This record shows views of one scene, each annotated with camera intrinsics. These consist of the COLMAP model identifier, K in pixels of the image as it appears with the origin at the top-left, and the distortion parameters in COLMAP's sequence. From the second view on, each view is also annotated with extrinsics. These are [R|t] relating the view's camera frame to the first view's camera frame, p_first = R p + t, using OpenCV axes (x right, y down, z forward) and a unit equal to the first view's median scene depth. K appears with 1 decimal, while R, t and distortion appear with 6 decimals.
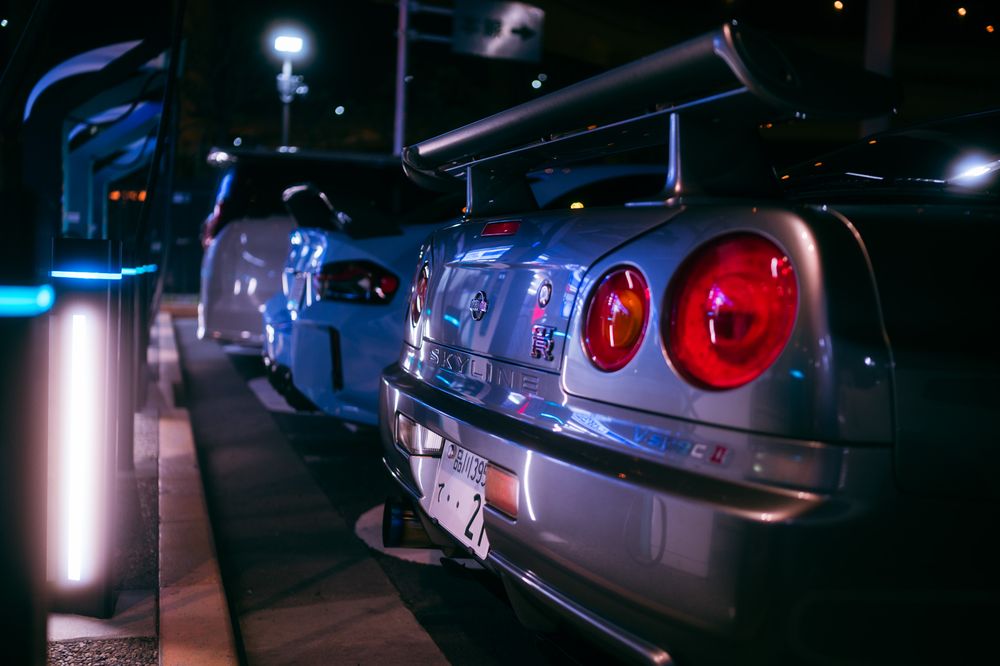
lens RADIAL K [[964.4, 0, 500.0], [0, 964.4, 333.0], [0, 0, 1]] dist [0.008427, 0.017730]
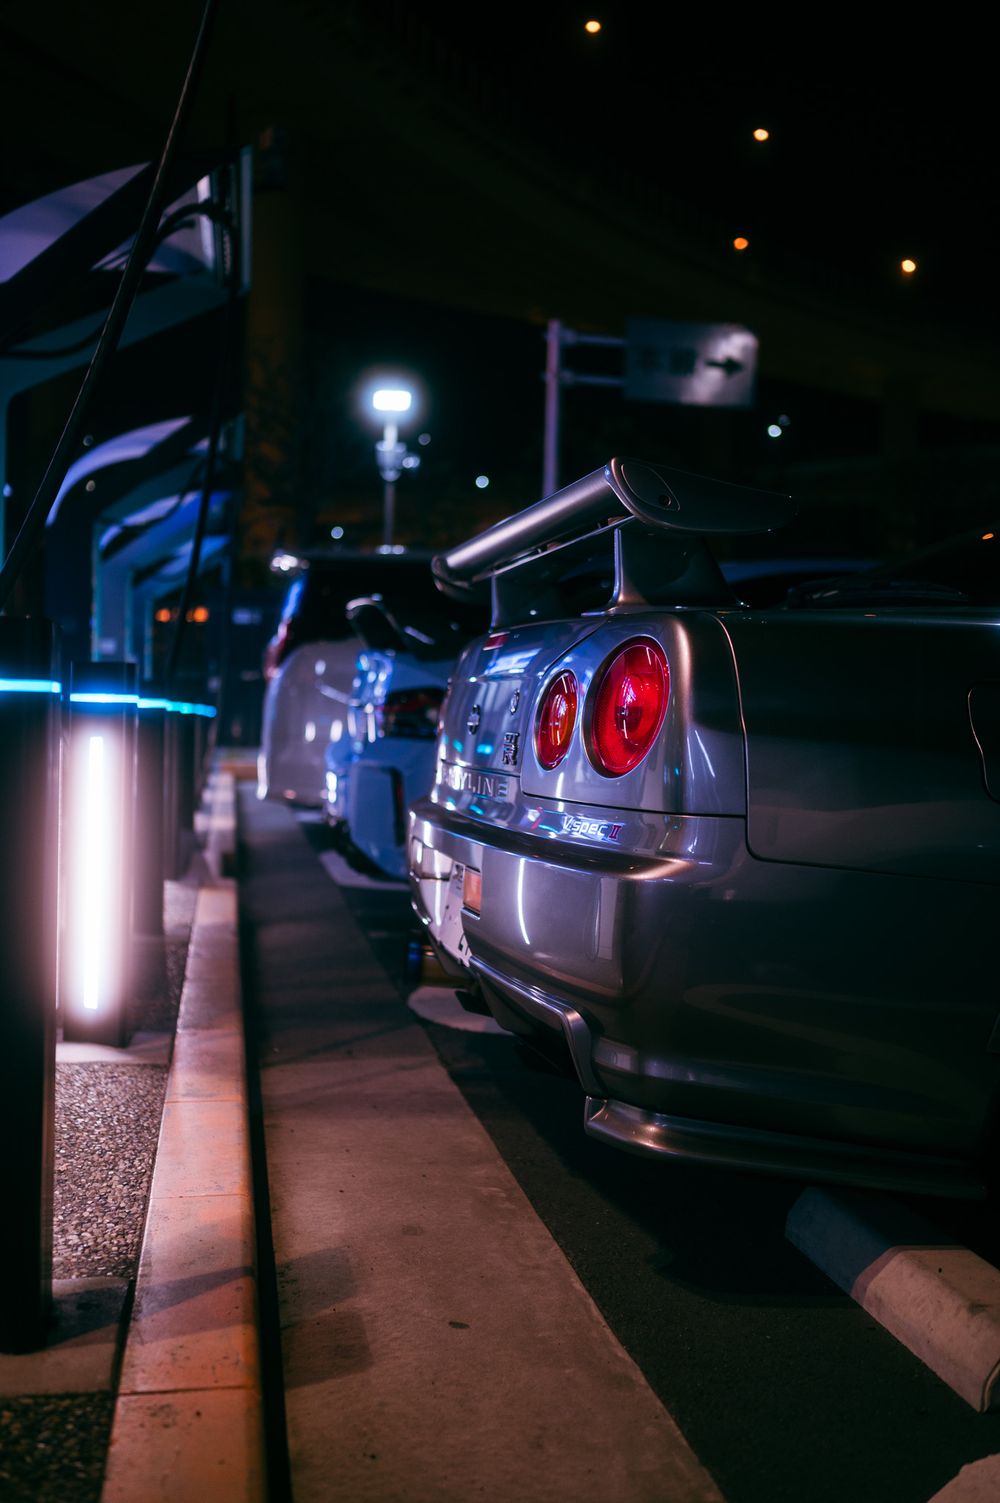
lens RADIAL K [[1449.5, 0, 500.0], [0, 1449.5, 751.5], [0, 0, 1]] dist [0.008427, 0.017730]
pose [[0.988151, -0.010643, -0.153112, 0.083379], [0.004581, 0.999193, -0.039893, 0.023186], [0.153414, 0.038719, 0.987403, -0.167760]]
